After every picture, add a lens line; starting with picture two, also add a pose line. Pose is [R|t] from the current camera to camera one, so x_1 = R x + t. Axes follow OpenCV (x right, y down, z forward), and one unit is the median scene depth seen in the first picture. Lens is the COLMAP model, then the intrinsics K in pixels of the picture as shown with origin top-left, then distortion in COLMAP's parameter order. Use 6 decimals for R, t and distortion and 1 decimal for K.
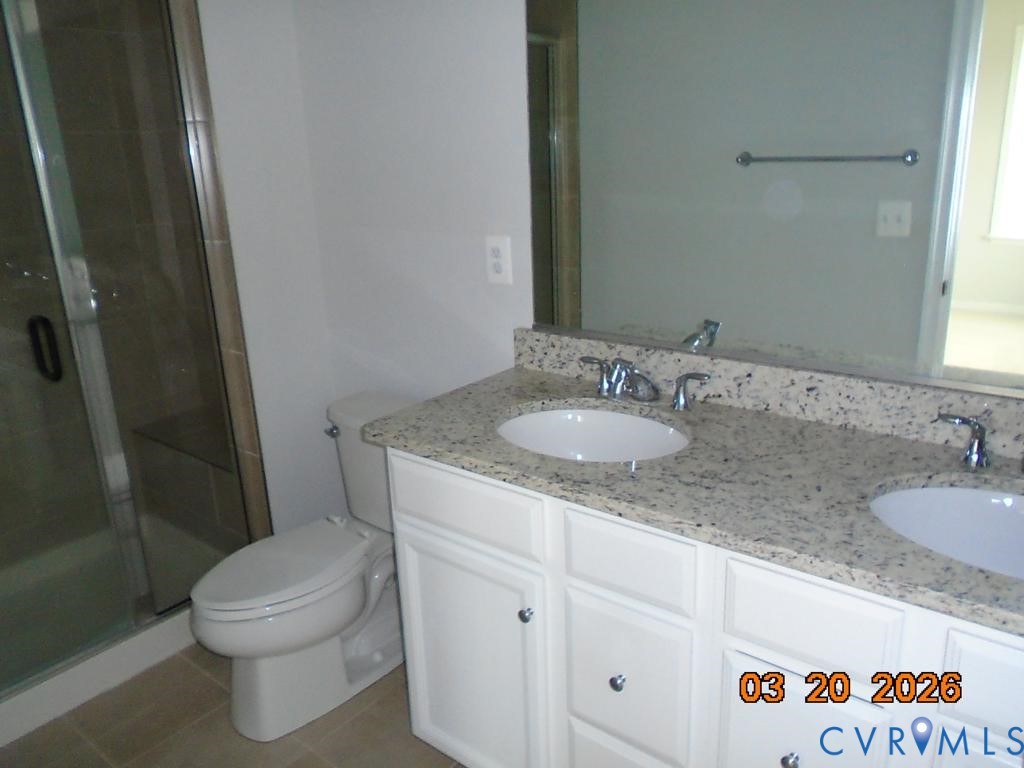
lens RADIAL K [[790.0, 0, 511.5], [0, 790.0, 383.4], [0, 0, 1]] dist [-0.002506, 0.008285]
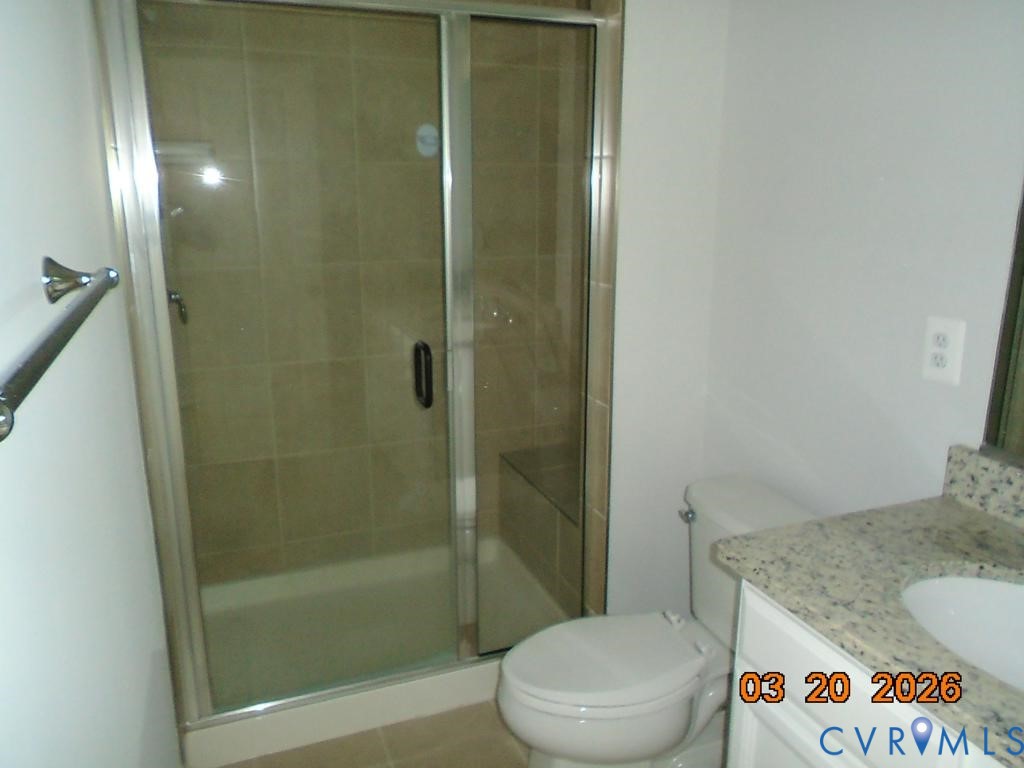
lens RADIAL K [[790.0, 0, 506.8], [0, 790.0, 378.3], [0, 0, 1]] dist [-0.002506, 0.008285]
pose [[0.869740, 0.157001, -0.467871, -0.021598], [-0.178327, 0.983970, -0.001311, -0.056487], [0.460165, 0.084574, 0.883796, 0.156049]]
